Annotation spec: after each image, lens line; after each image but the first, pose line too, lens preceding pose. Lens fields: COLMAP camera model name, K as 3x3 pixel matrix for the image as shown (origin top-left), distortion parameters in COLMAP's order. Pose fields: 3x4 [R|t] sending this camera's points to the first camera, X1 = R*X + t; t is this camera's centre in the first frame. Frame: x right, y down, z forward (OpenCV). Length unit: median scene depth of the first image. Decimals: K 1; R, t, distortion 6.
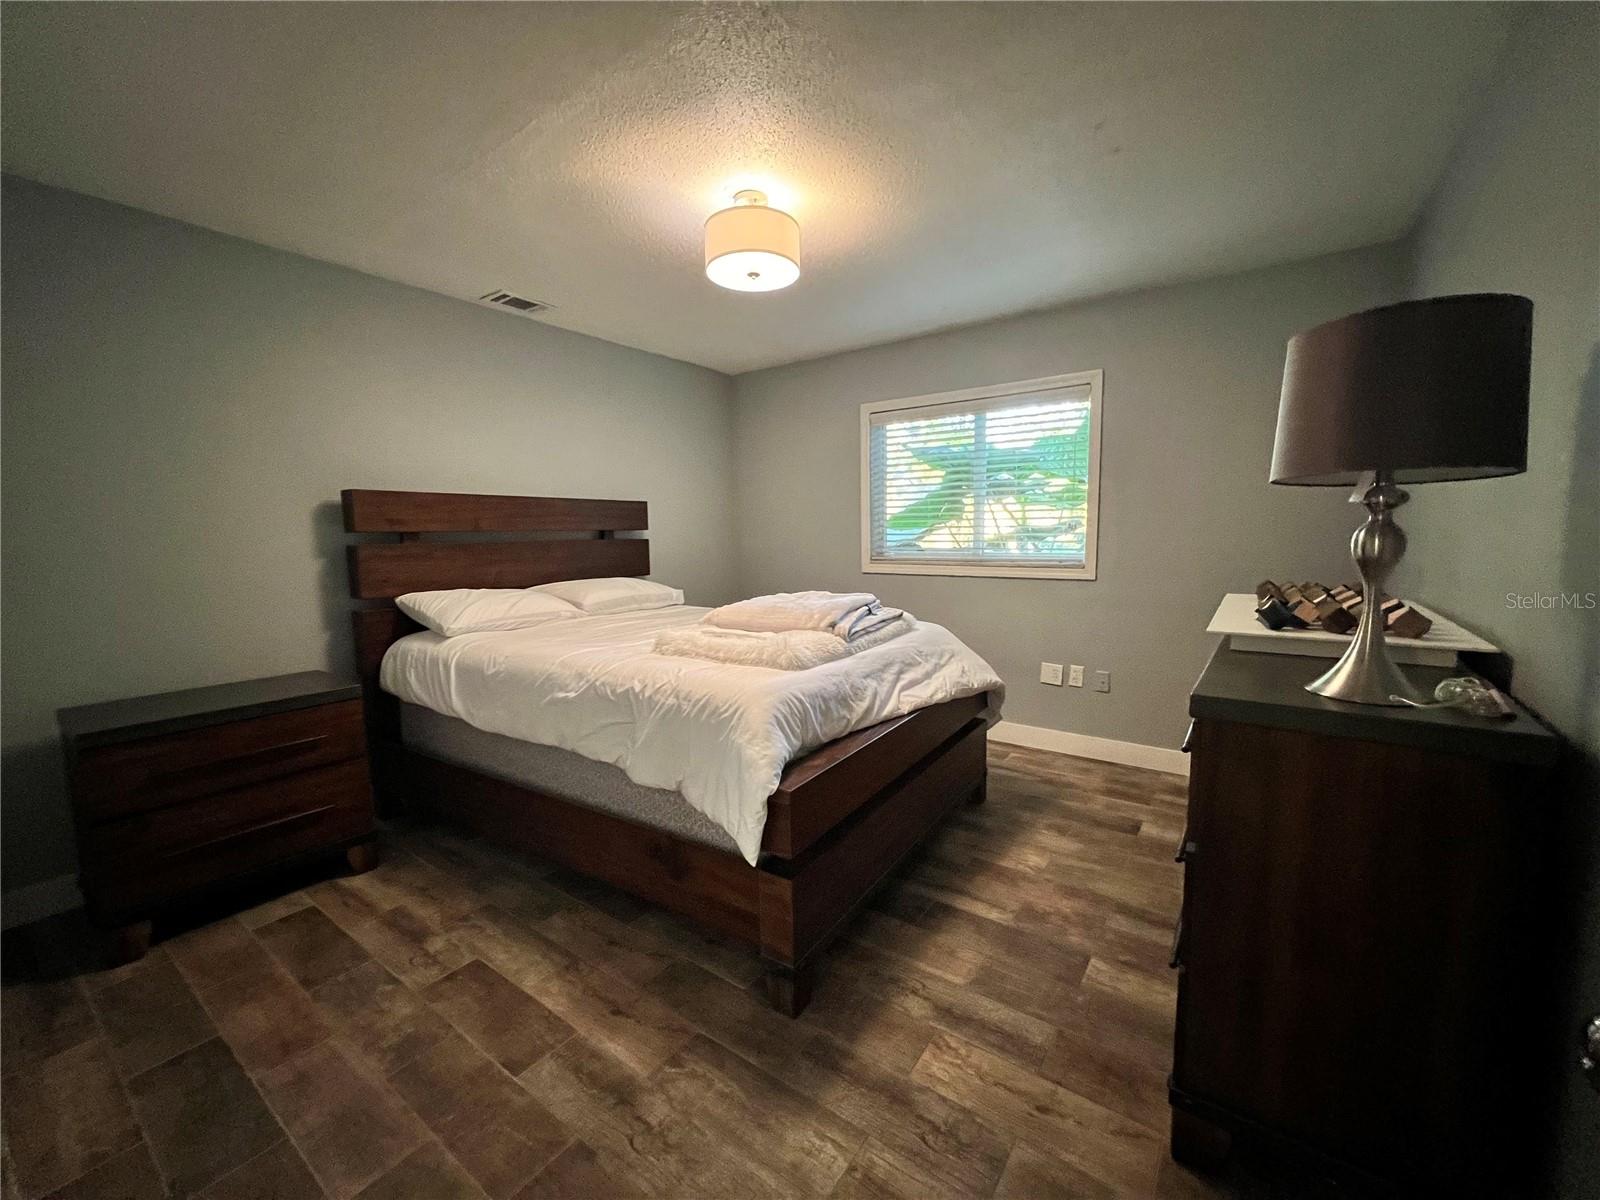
lens RADIAL K [[634.9, 0, 801.7], [0, 634.9, 611.4], [0, 0, 1]] dist [0.000021, 0.000131]
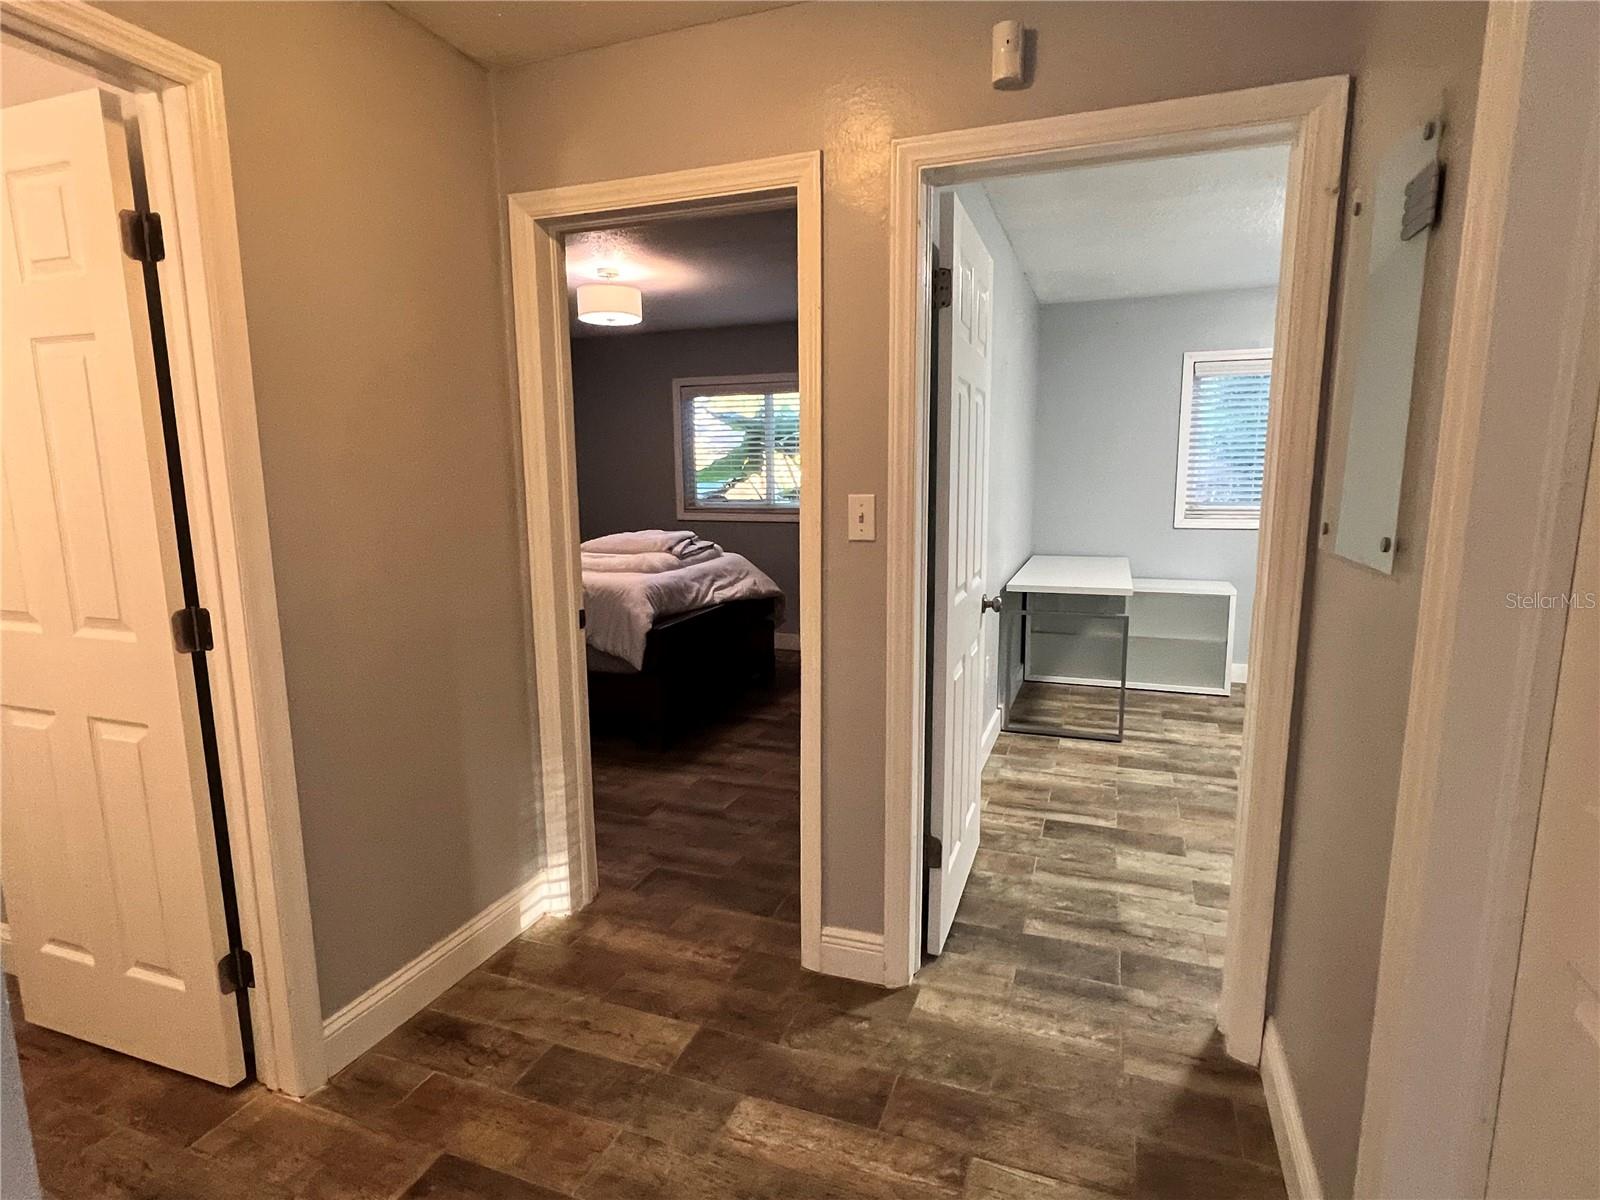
lens RADIAL K [[827.1, 0, 805.6], [0, 827.1, 601.9], [0, 0, 1]] dist [0.002424, 0.000102]
pose [[0.962643, -0.033642, 0.268677, -0.164328], [0.026434, 0.999188, 0.030402, 0.088206], [-0.269481, -0.022164, 0.962751, -0.959817]]
